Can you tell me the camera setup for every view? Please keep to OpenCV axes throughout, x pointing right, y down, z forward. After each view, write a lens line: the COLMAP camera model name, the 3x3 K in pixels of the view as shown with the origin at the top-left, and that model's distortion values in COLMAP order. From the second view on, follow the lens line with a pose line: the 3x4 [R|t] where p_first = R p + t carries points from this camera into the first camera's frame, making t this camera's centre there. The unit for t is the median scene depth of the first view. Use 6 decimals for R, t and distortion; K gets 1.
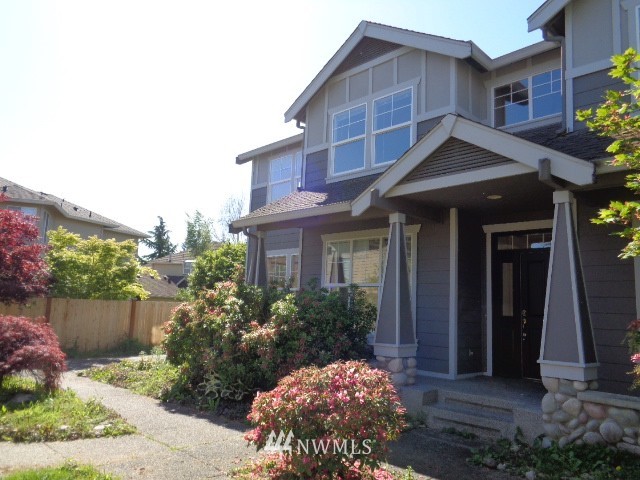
lens RADIAL K [[479.0, 0, 320.0], [0, 479.0, 240.0], [0, 0, 1]] dist [-0.004453, -0.000449]
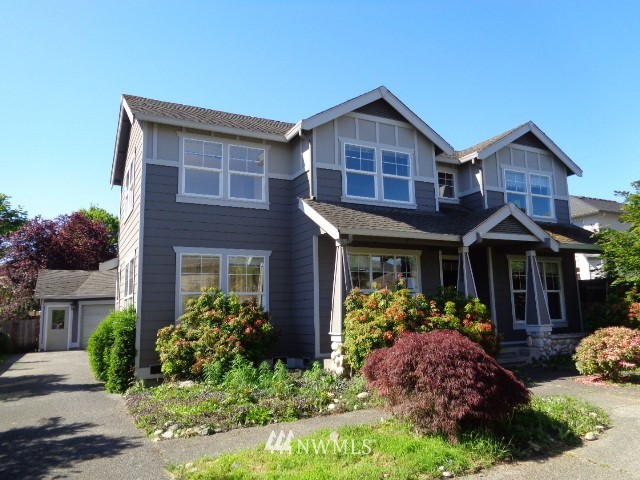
lens RADIAL K [[479.0, 0, 320.0], [0, 479.0, 240.0], [0, 0, 1]] dist [-0.004453, -0.000449]
pose [[0.310182, 0.092713, 0.946146, -1.241355], [-0.099317, 0.992948, -0.064739, 0.060557], [-0.945475, -0.073887, 0.317202, 0.781637]]
